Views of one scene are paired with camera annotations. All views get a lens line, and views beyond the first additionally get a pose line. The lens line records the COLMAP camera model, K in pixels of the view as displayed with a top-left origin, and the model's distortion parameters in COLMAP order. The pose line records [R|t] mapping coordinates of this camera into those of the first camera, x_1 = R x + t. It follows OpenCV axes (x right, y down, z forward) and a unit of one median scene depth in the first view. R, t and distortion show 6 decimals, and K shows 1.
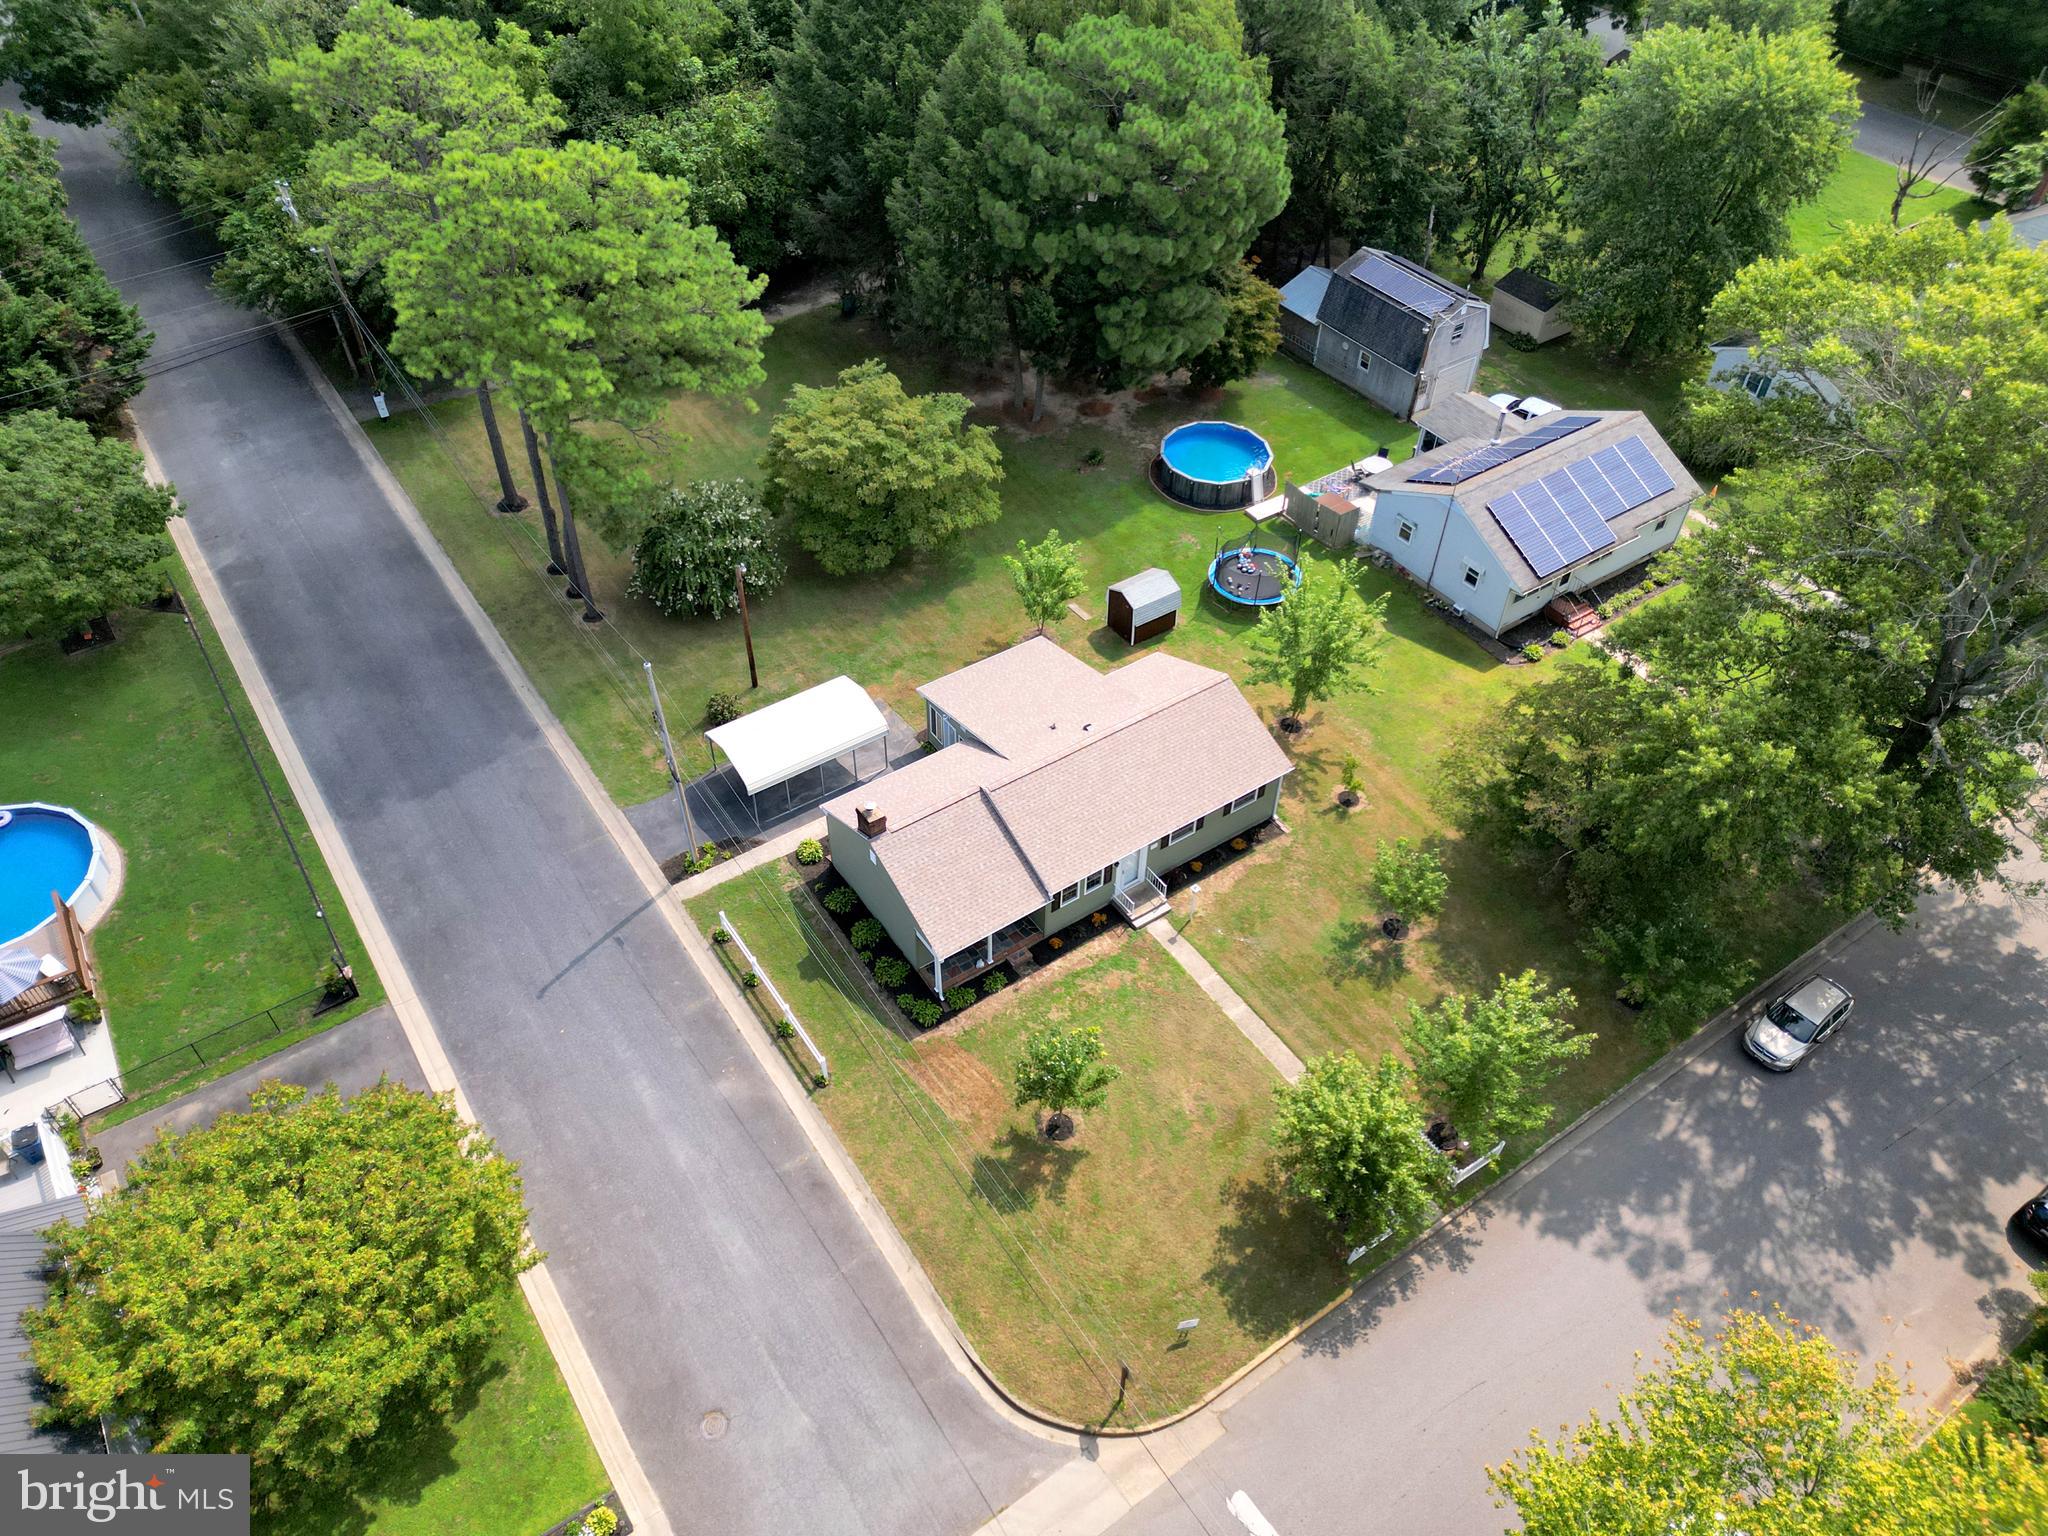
lens RADIAL K [[1411.7, 0, 1021.1], [0, 1411.7, 767.2], [0, 0, 1]] dist [0.127712, -0.146321]
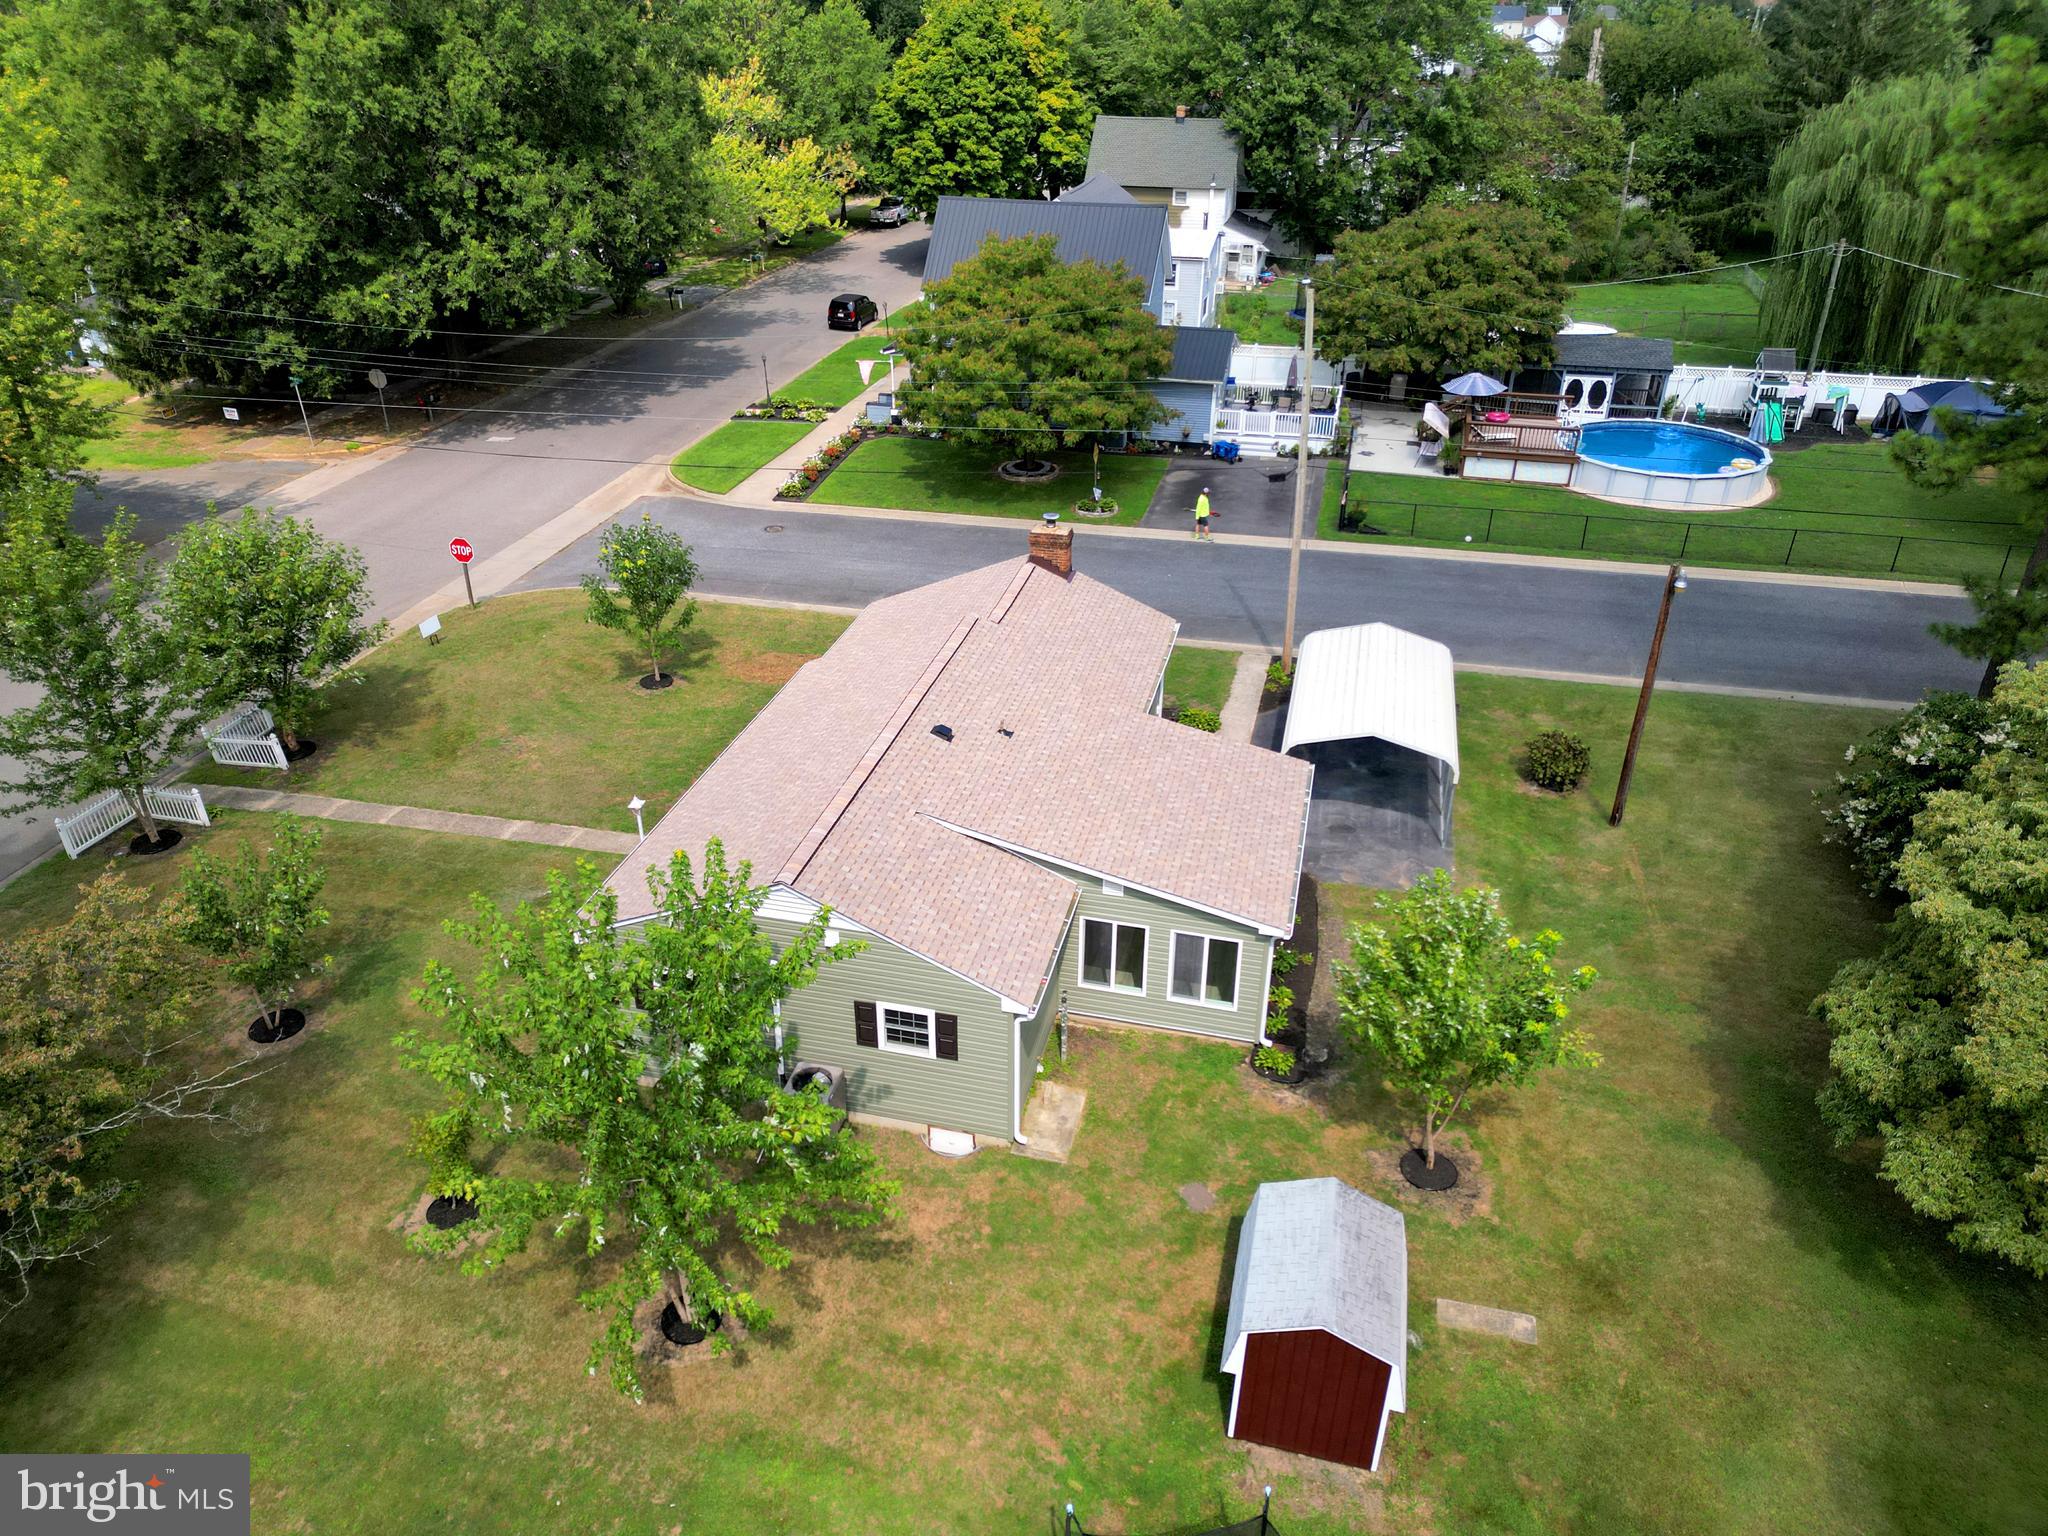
lens RADIAL K [[1425.8, 0, 1024.0], [0, 1425.8, 768.0], [0, 0, 1]] dist [0.065648, -0.054361]
pose [[-0.746196, 0.305740, -0.591366, 0.342759], [-0.478773, 0.370760, 0.795810, -0.458317], [0.462566, 0.876961, -0.130279, 1.118519]]
